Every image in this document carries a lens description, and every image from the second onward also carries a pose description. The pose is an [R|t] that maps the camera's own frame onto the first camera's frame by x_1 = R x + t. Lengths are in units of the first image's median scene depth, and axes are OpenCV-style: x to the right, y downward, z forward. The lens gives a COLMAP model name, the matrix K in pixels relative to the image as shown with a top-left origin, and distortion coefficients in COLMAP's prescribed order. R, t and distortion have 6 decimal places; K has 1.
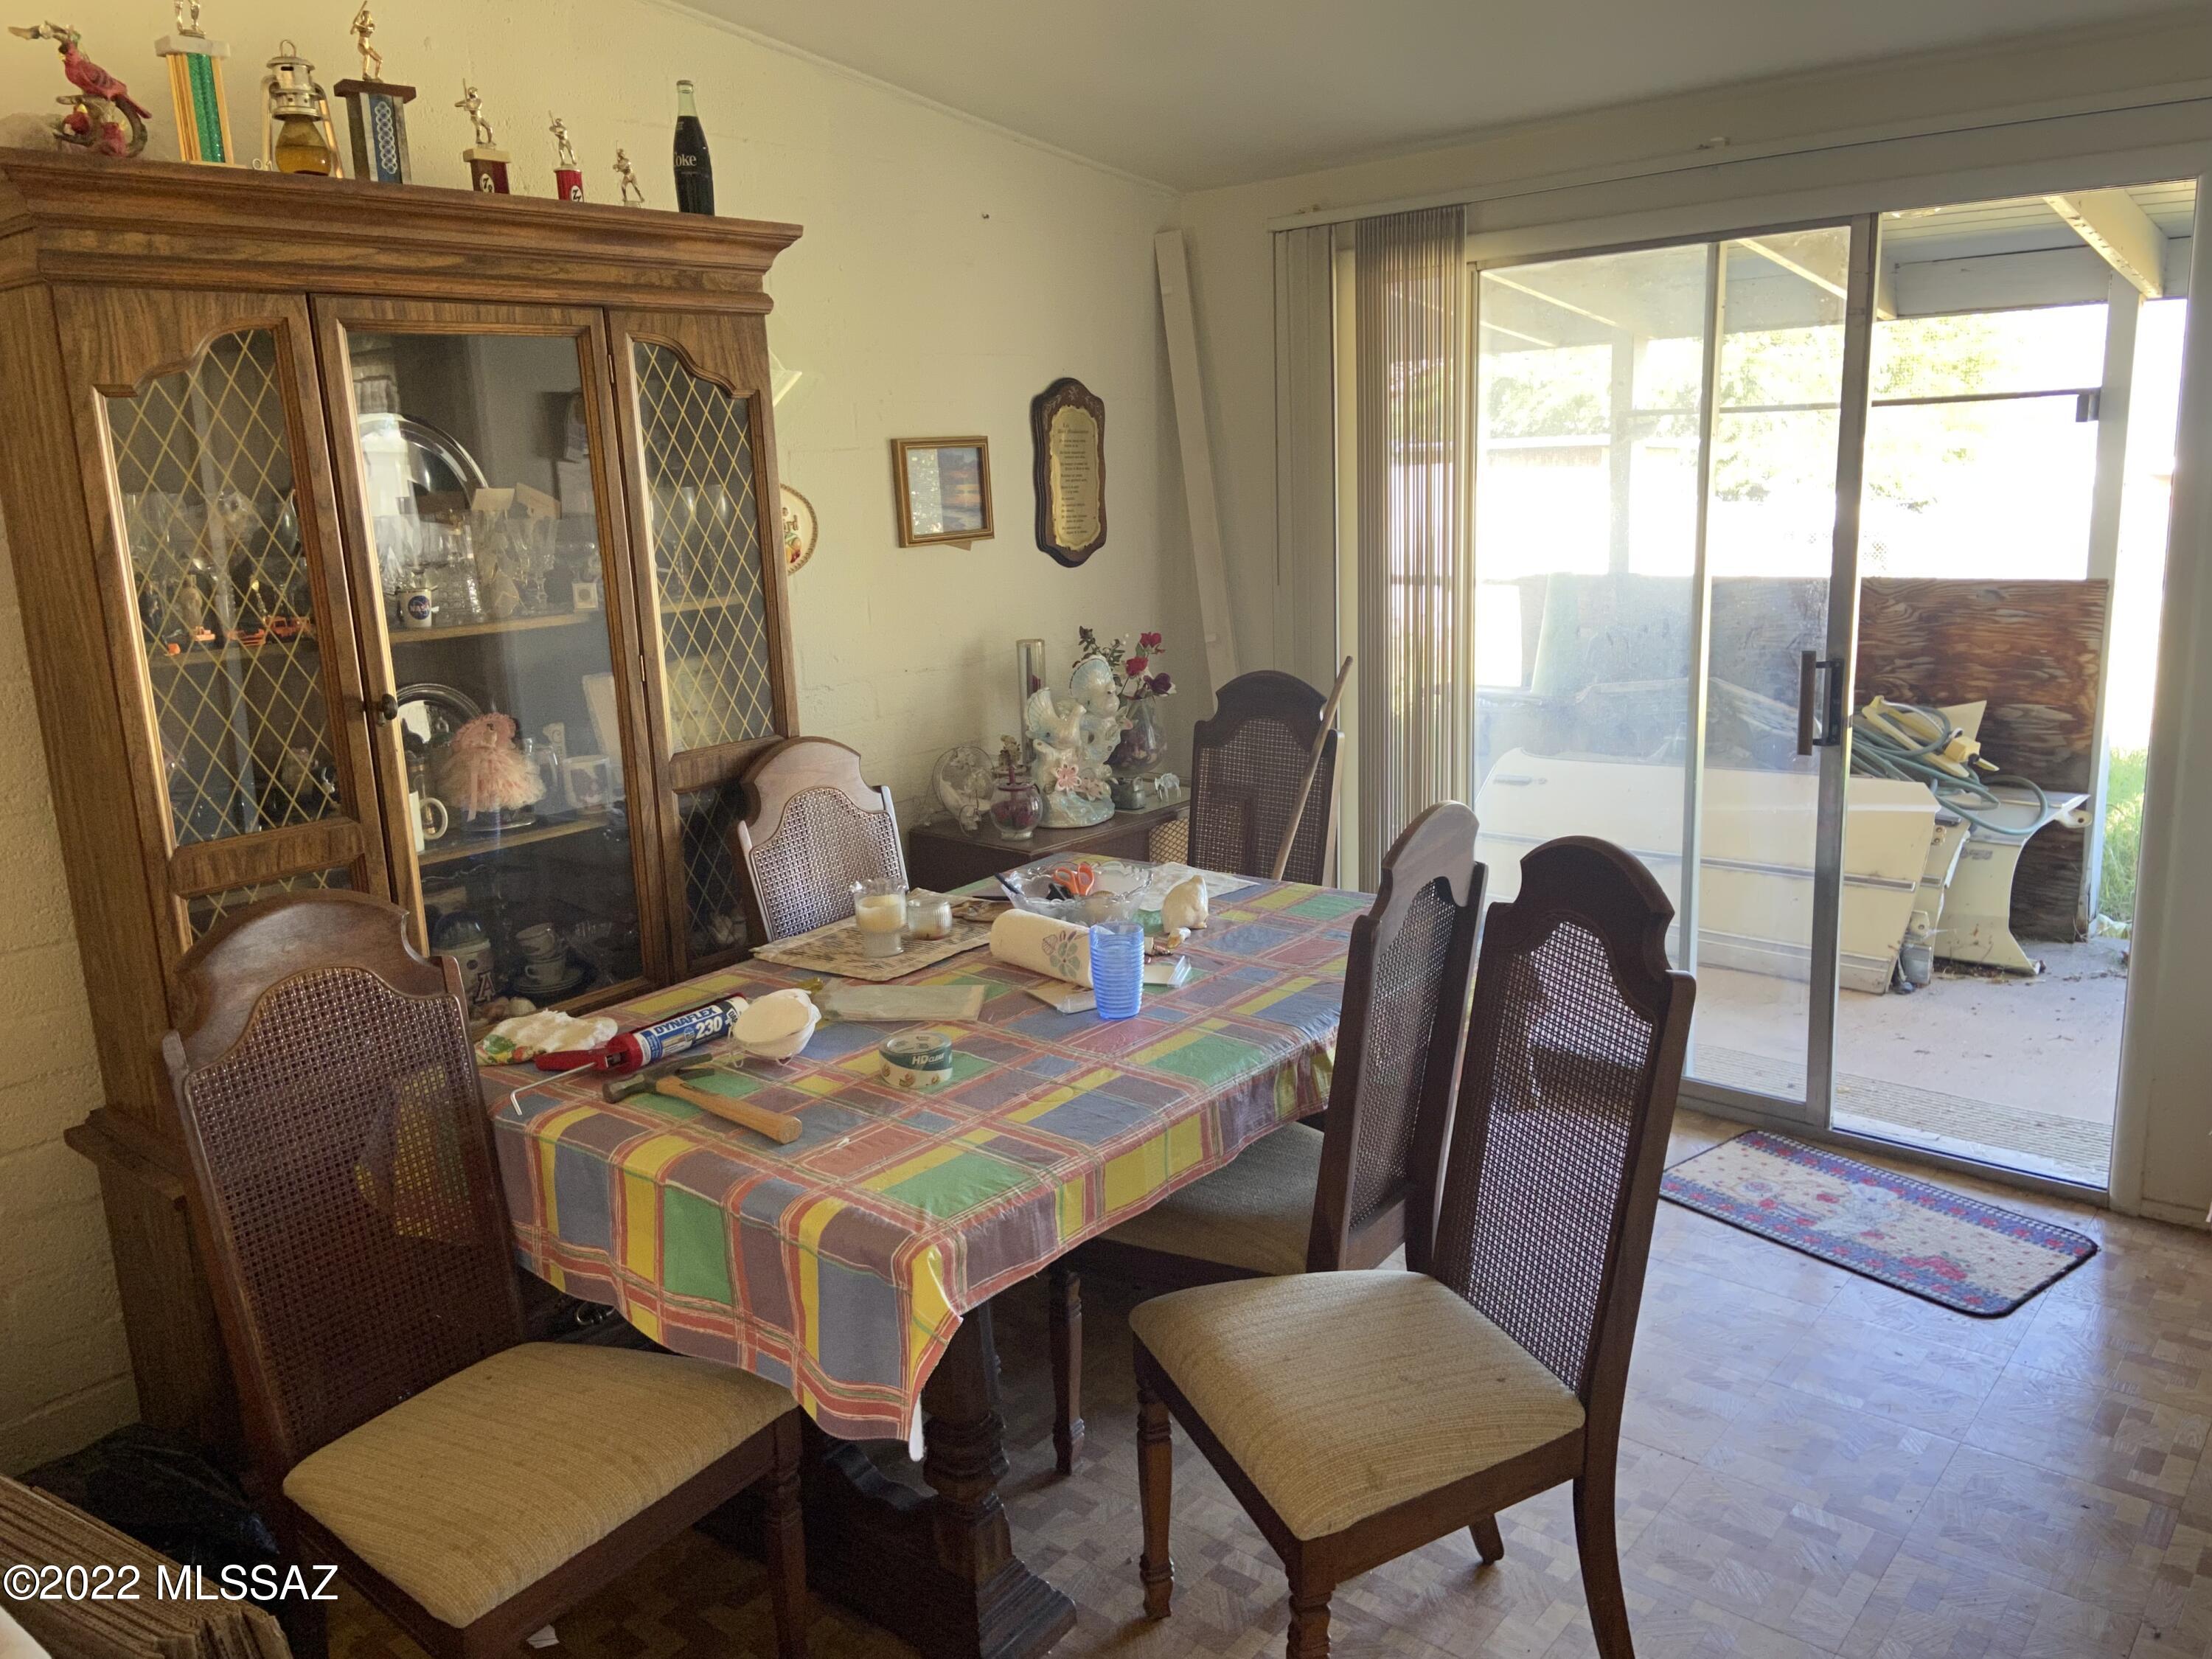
lens RADIAL K [[1686.3, 0, 1118.8], [0, 1686.3, 838.3], [0, 0, 1]] dist [0.109823, -0.114918]
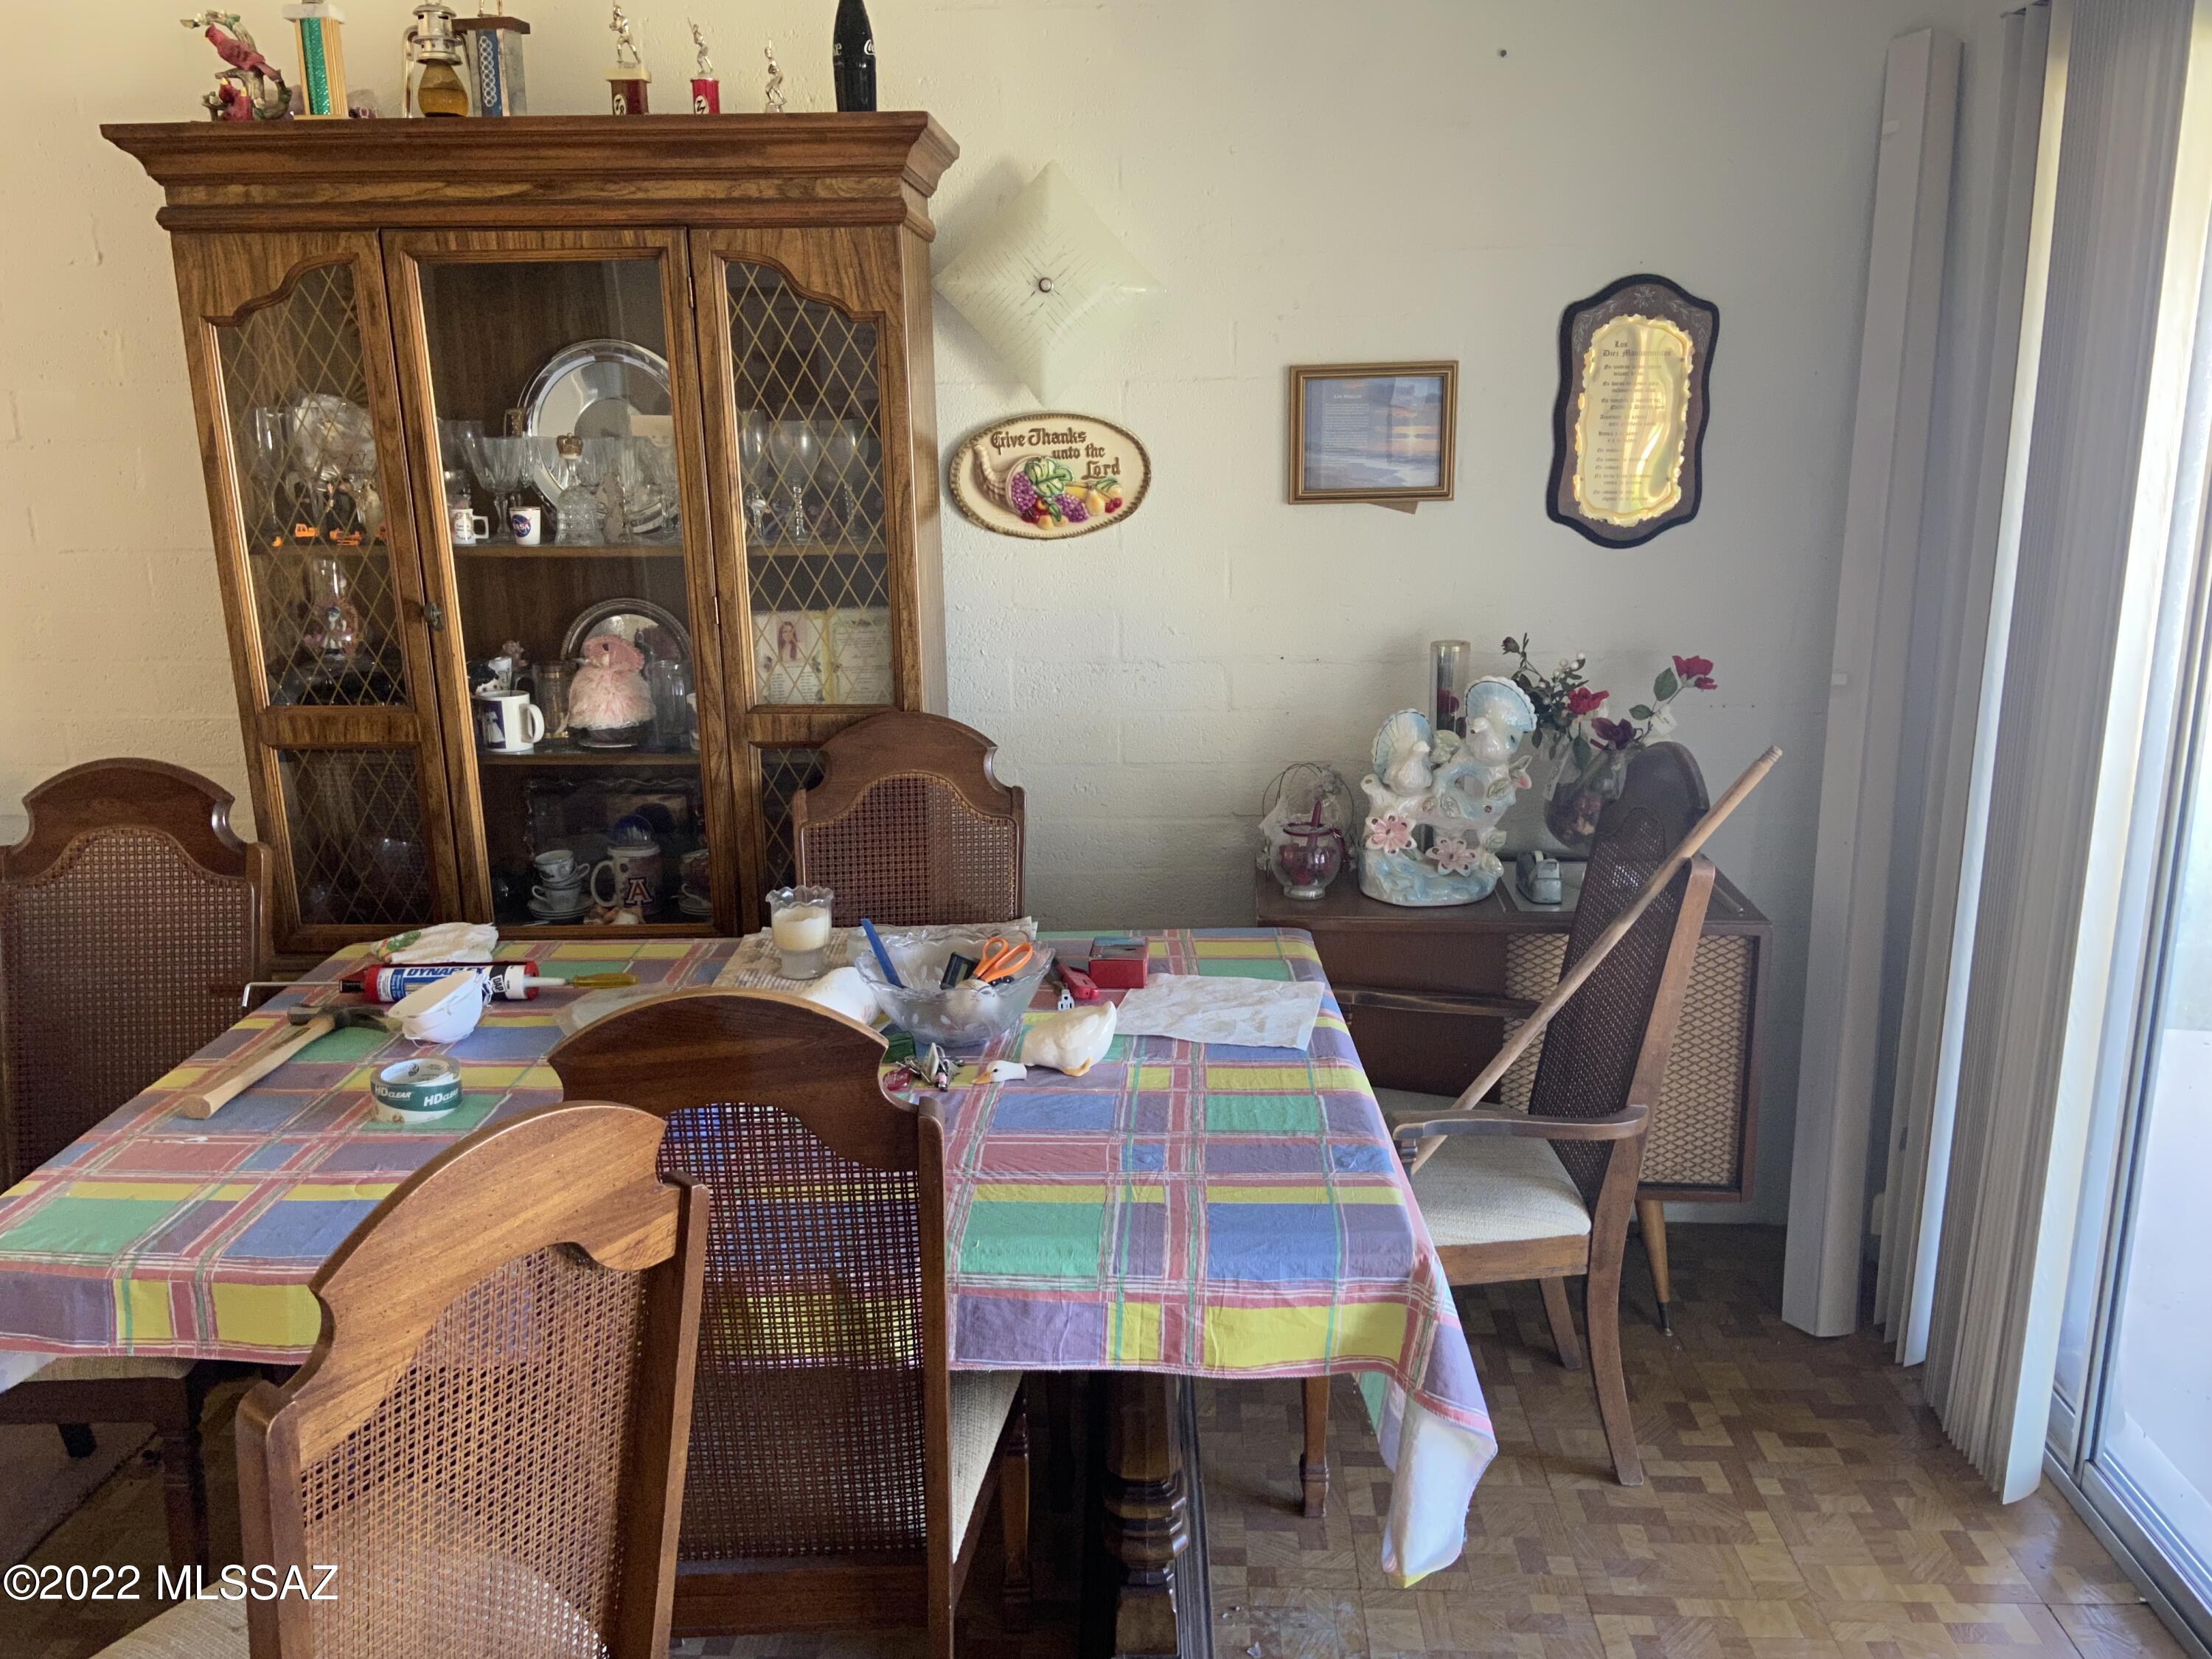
lens RADIAL K [[1686.3, 0, 1103.7], [0, 1686.3, 808.9], [0, 0, 1]] dist [0.109823, -0.114918]
pose [[0.596702, 0.221617, -0.771254, 0.639913], [-0.189479, 0.972843, 0.132947, -0.168054], [0.779772, 0.066807, 0.622489, 0.619015]]
